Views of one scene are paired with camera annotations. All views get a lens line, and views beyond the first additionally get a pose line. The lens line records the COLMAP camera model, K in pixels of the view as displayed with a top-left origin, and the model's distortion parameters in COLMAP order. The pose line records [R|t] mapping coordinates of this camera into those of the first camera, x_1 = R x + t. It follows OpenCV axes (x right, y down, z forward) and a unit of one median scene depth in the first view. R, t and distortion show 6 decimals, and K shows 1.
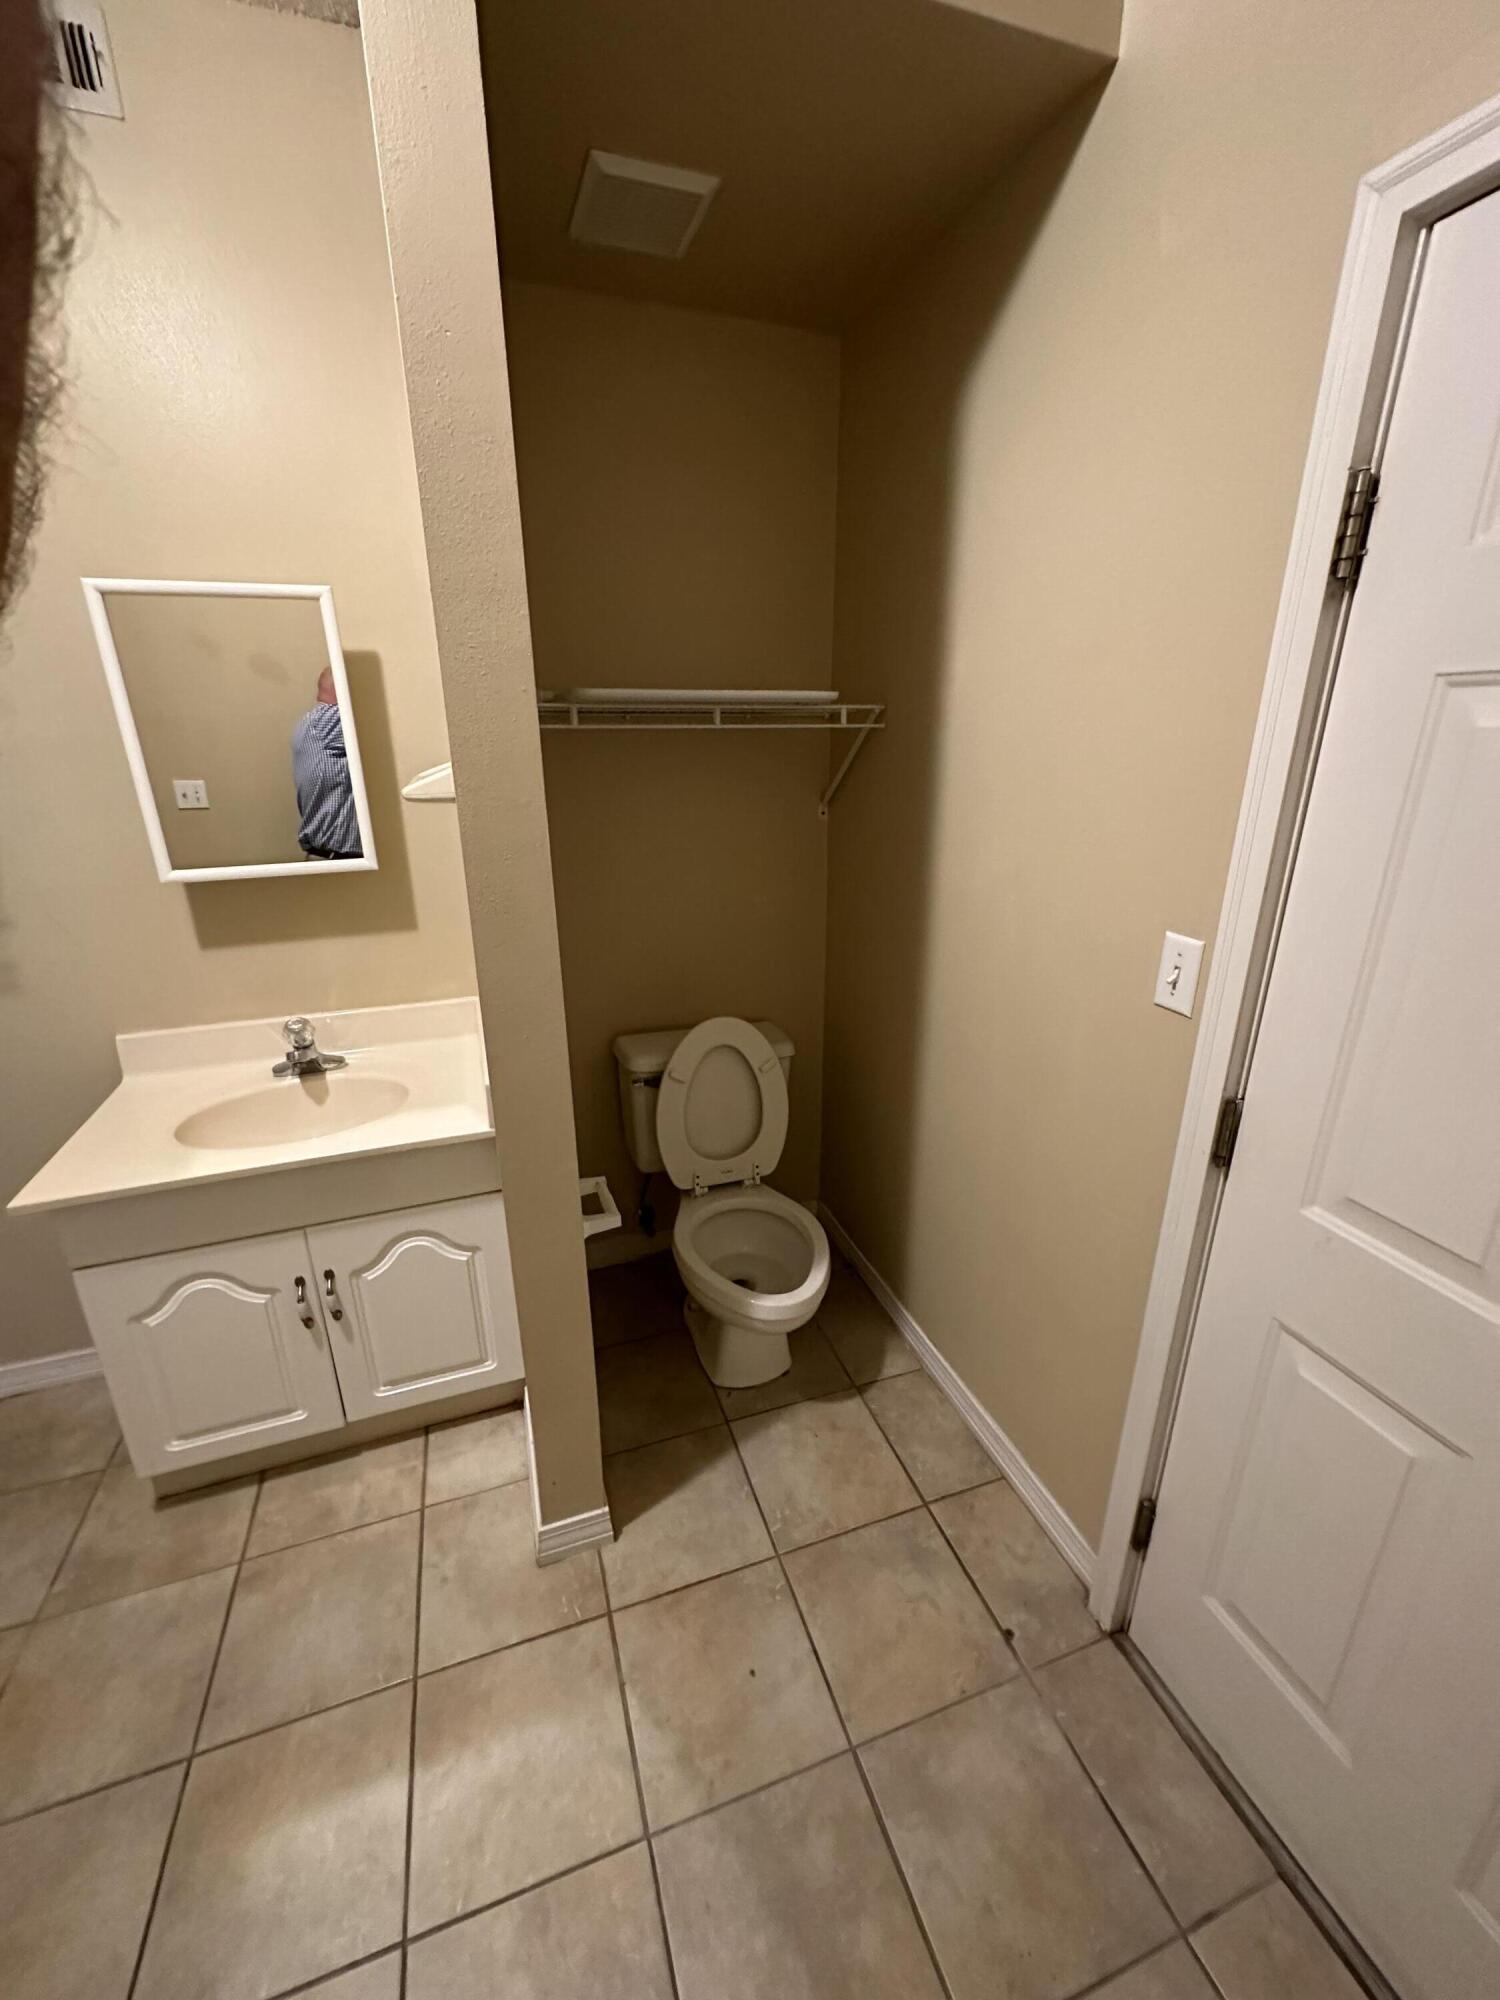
lens RADIAL K [[799.6, 0, 749.9], [0, 799.6, 999.3], [0, 0, 1]] dist [-0.000483, -0.000212]
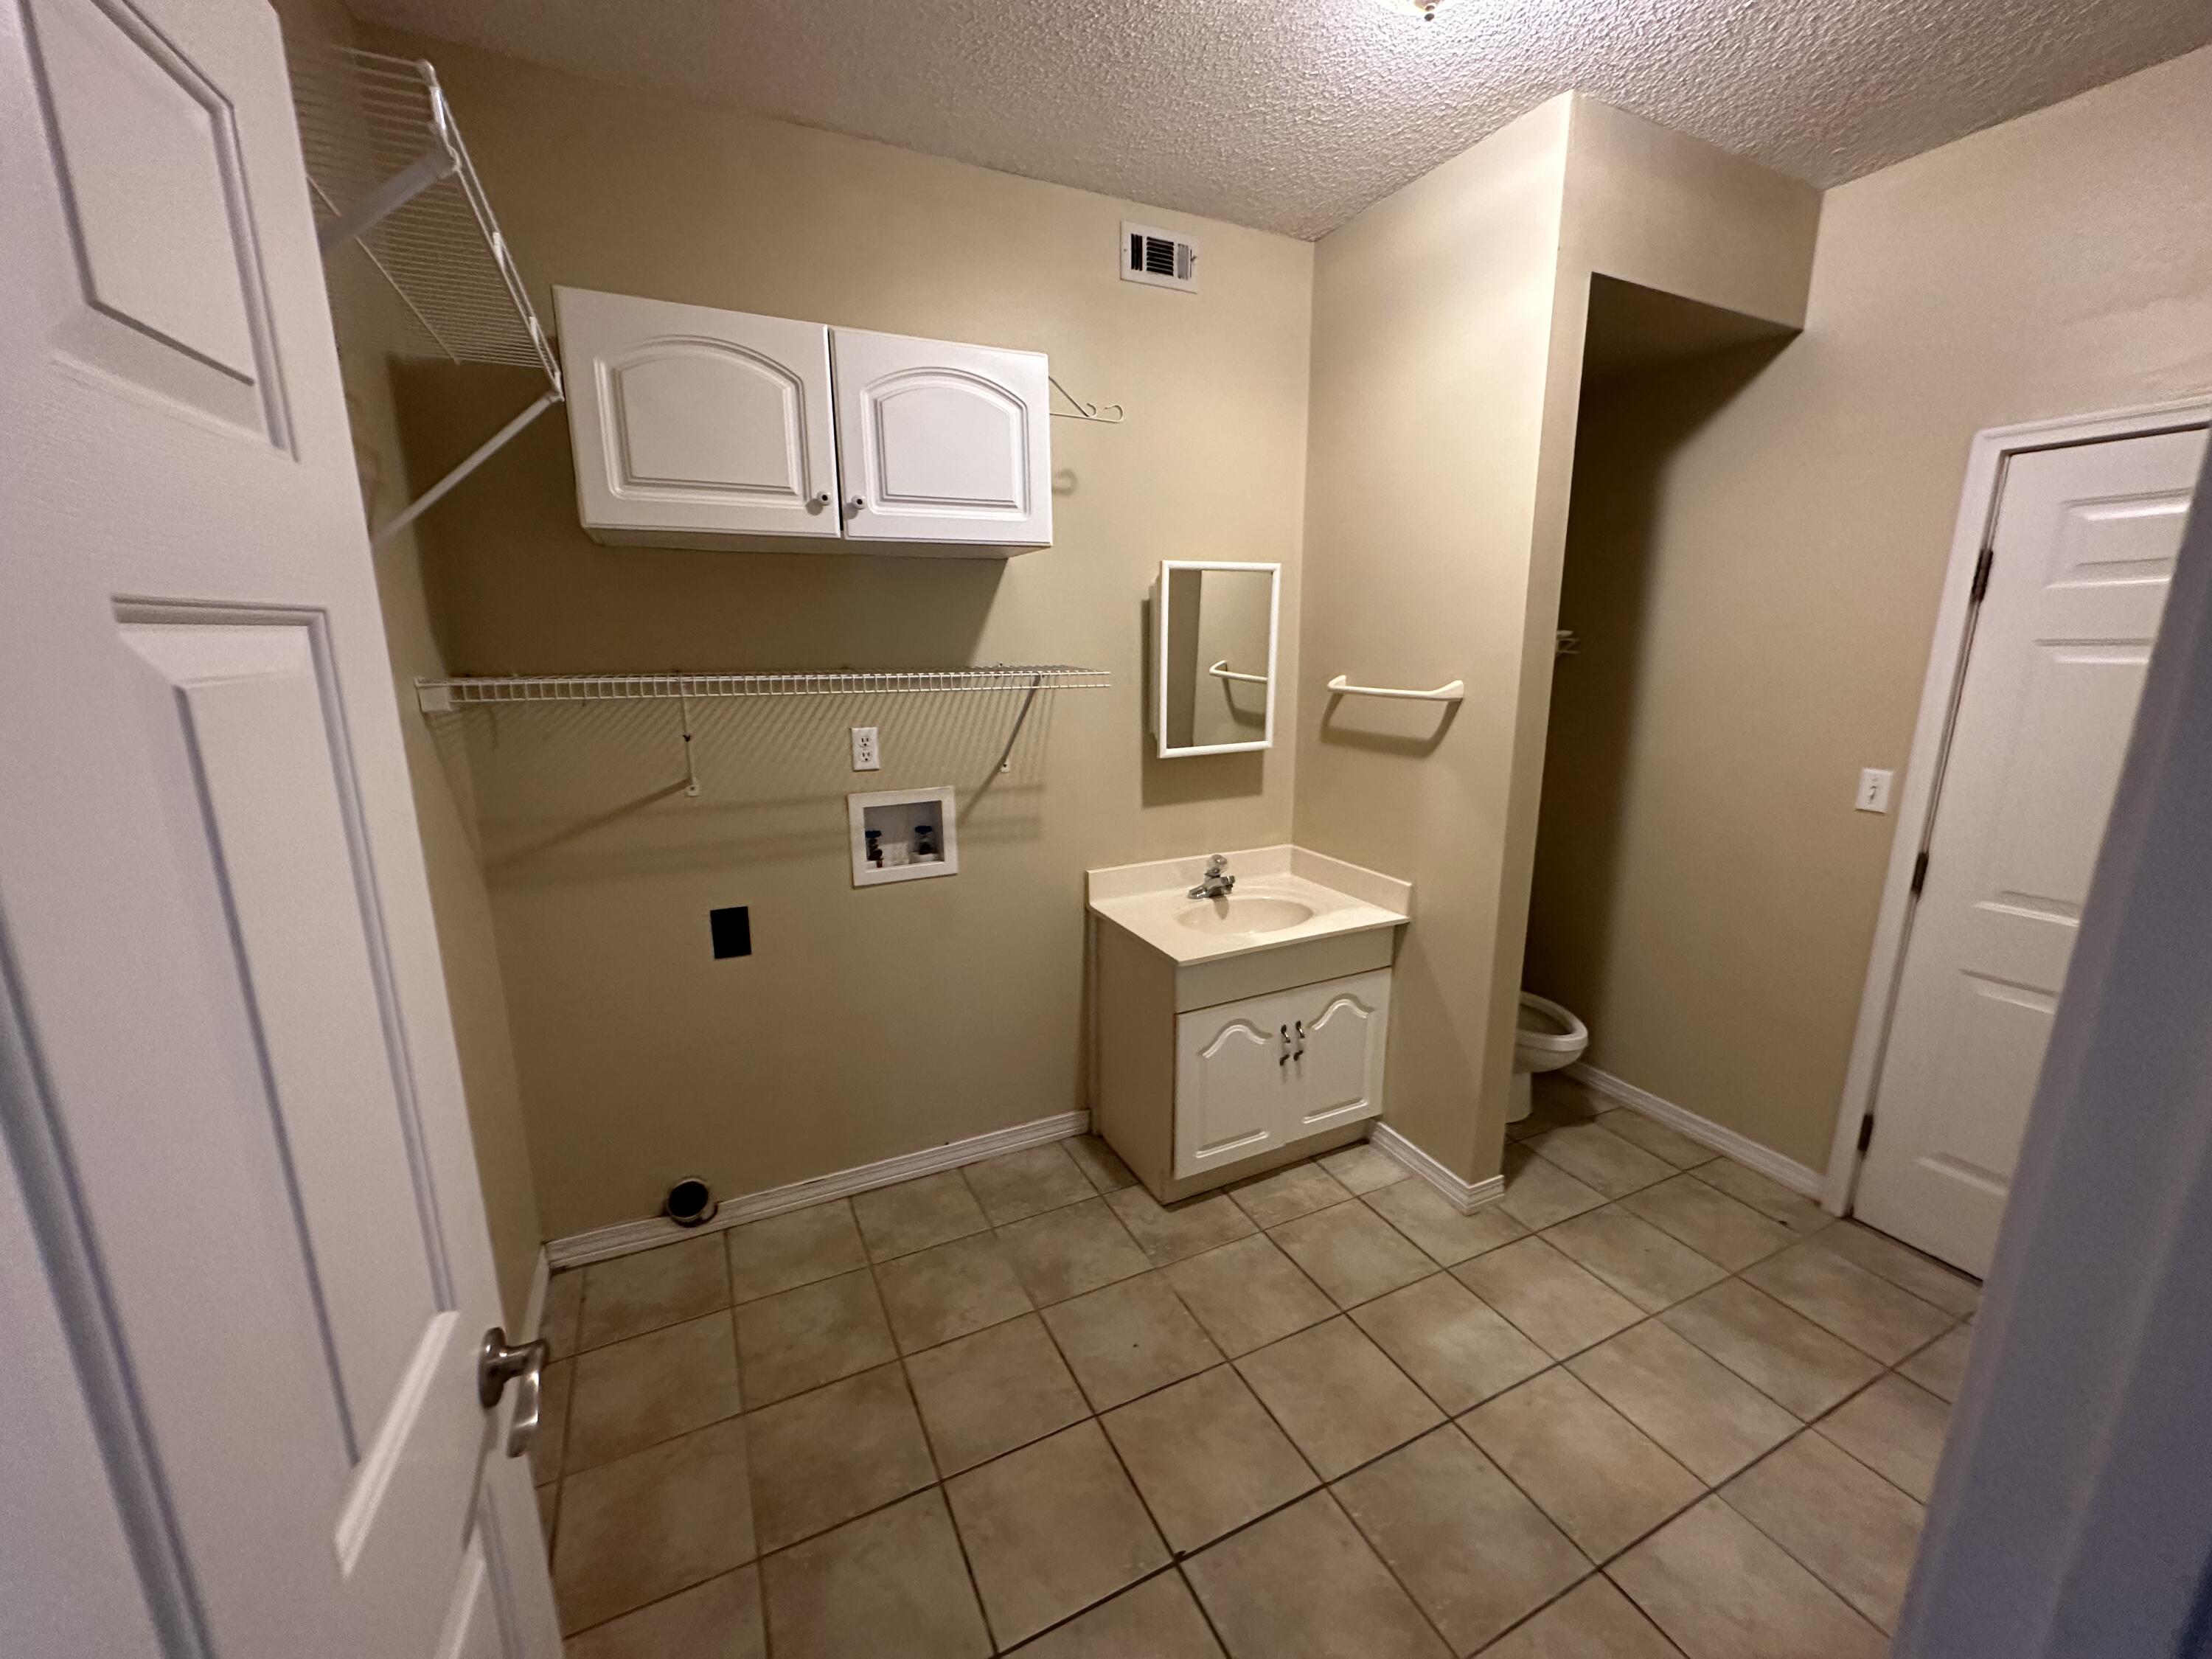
lens RADIAL K [[884.3, 0, 1106.8], [0, 884.3, 830.6], [0, 0, 1]] dist [-0.000483, -0.000212]
pose [[0.993068, -0.022229, 0.115416, -1.061997], [0.034508, 0.993819, -0.105510, 0.156795], [-0.112358, 0.108762, 0.987698, -0.576310]]
